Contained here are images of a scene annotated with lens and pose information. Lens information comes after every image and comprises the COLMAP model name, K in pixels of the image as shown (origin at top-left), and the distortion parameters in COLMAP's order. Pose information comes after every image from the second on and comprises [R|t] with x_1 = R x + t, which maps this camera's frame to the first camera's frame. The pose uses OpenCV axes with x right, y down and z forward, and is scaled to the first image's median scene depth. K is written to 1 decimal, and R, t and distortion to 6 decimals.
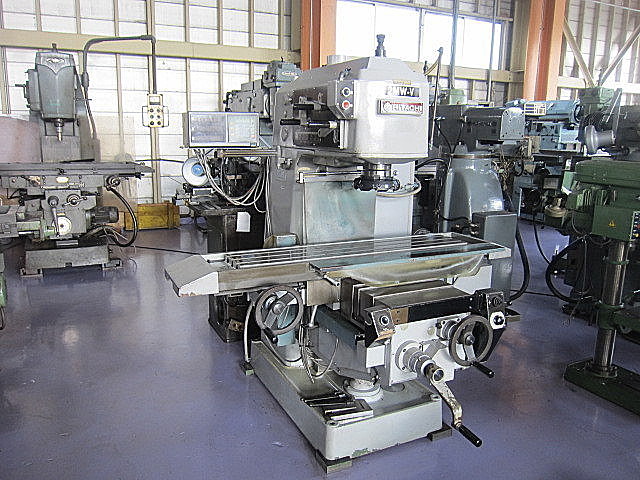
lens RADIAL K [[528.9, 0, 320.0], [0, 528.9, 240.0], [0, 0, 1]] dist [-0.072201, 0.040897]
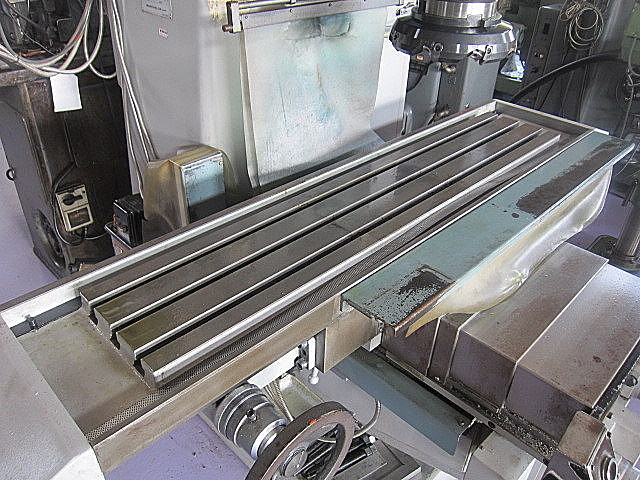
lens RADIAL K [[528.9, 0, 320.0], [0, 528.9, 240.0], [0, 0, 1]] dist [-0.072201, 0.040897]
pose [[0.943997, -0.171339, 0.281980, -0.049183], [0.052418, 0.921626, 0.384523, -0.049846], [-0.325764, -0.348207, 0.878993, 0.269234]]
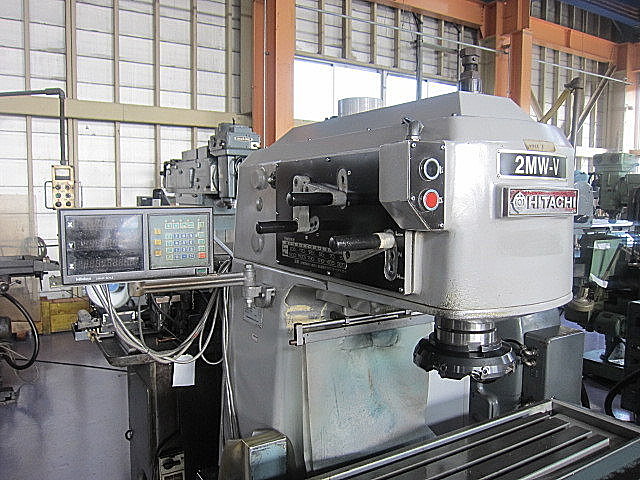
lens RADIAL K [[528.9, 0, 320.0], [0, 528.9, 240.0], [0, 0, 1]] dist [-0.072201, 0.040897]
pose [[0.994231, -0.021533, 0.105073, -0.029663], [0.034232, 0.992111, -0.120602, -0.065326], [-0.101647, 0.123503, 0.987125, 0.221702]]
